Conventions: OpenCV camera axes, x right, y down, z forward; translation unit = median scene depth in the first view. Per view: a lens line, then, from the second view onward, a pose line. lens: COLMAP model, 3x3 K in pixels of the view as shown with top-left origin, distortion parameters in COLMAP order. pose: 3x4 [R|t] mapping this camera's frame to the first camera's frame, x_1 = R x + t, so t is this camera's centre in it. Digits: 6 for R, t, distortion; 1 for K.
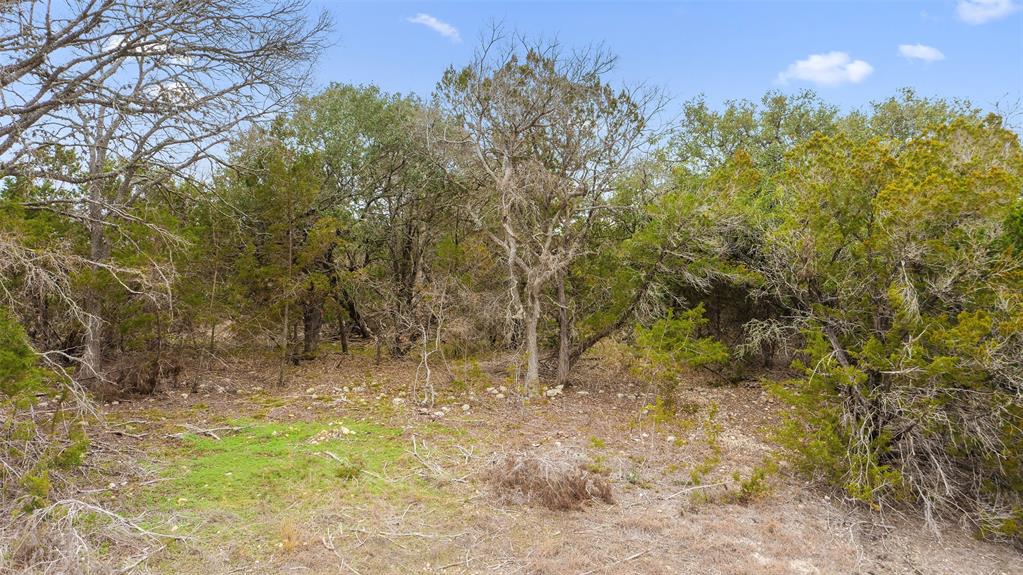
lens RADIAL K [[818.2, 0, 511.5], [0, 818.2, 287.5], [0, 0, 1]] dist [0.008831, 0.000468]
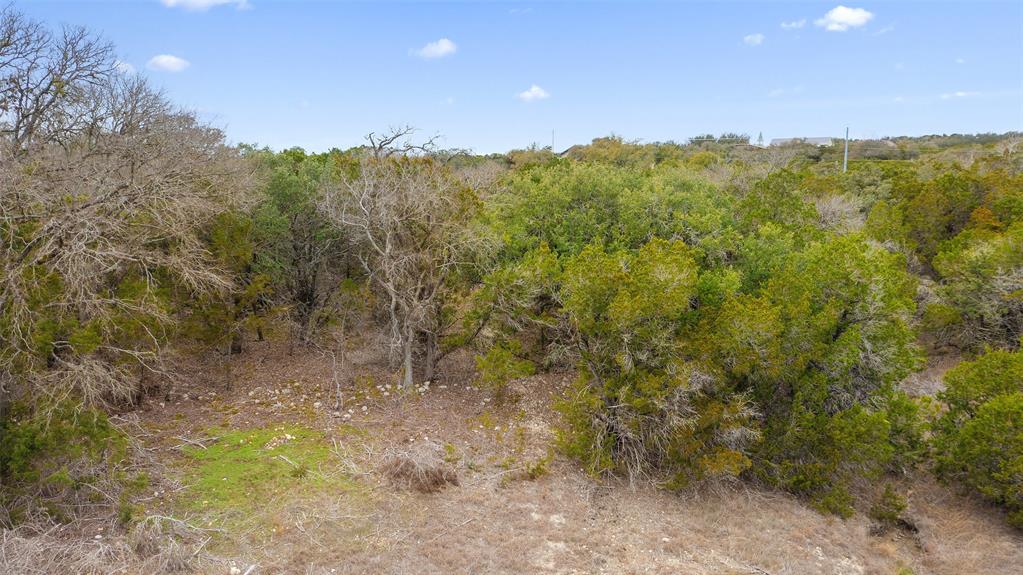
lens RADIAL K [[818.2, 0, 511.5], [0, 818.2, 287.5], [0, 0, 1]] dist [0.008831, 0.000468]
pose [[0.987259, -0.019990, 0.157859, -0.027708], [-0.004838, 0.987848, 0.155350, -0.385348], [-0.159046, -0.154134, 0.975165, -0.595350]]
